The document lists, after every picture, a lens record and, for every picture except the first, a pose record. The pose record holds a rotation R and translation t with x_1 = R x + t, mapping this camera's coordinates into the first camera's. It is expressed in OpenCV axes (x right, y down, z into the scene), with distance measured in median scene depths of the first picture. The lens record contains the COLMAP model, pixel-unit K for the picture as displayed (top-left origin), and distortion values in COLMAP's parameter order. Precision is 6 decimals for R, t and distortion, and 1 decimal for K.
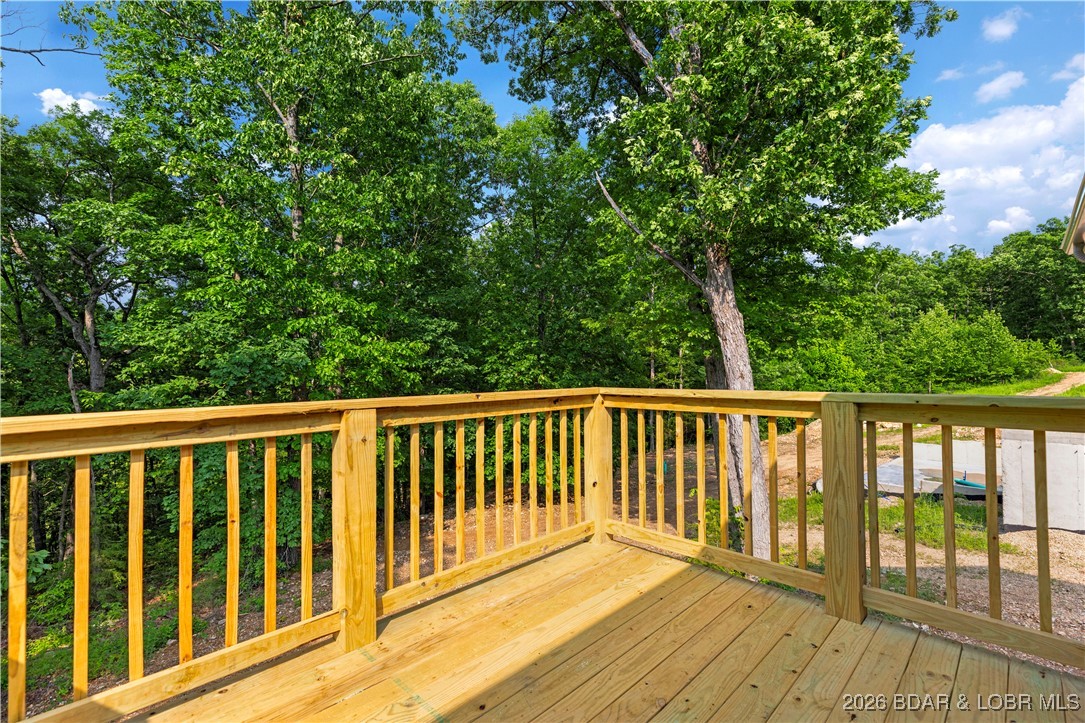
lens RADIAL K [[484.8, 0, 533.4], [0, 484.8, 361.8], [0, 0, 1]] dist [0.004449, 0.001032]
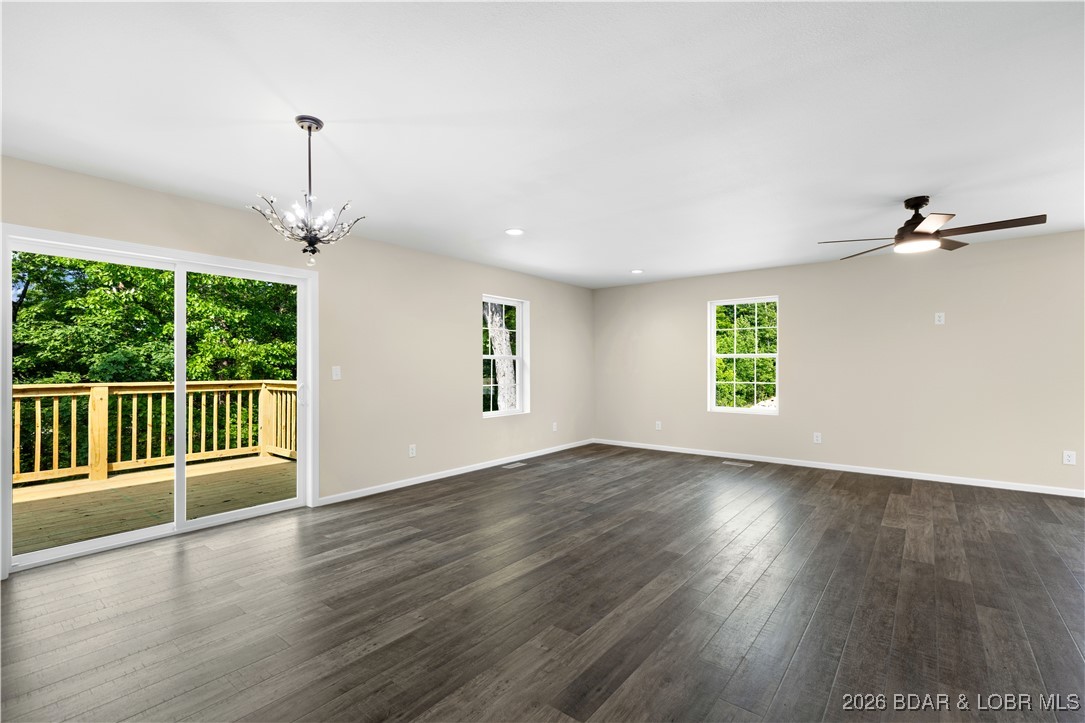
lens RADIAL K [[489.3, 0, 541.4], [0, 489.3, 365.9], [0, 0, 1]] dist [0.001561, 0.001283]
pose [[0.992911, 0.010338, 0.118413, 0.285660], [-0.011985, 0.999841, 0.013206, -0.012751], [-0.118257, -0.014531, 0.992877, -0.317714]]
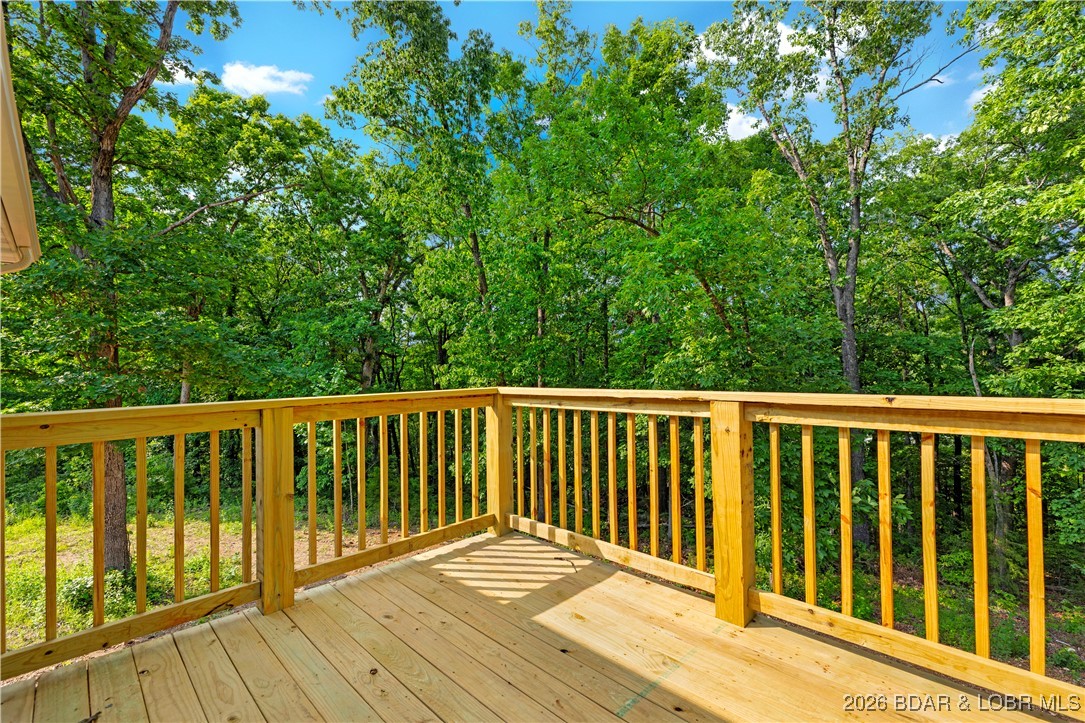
lens RADIAL K [[484.8, 0, 552.5], [0, 484.8, 362.9], [0, 0, 1]] dist [0.004449, 0.001032]
pose [[0.004623, -0.002986, -0.999985, 0.124902], [0.038495, 0.999255, -0.002806, 0.000358], [0.999248, -0.038481, 0.004734, 0.108929]]
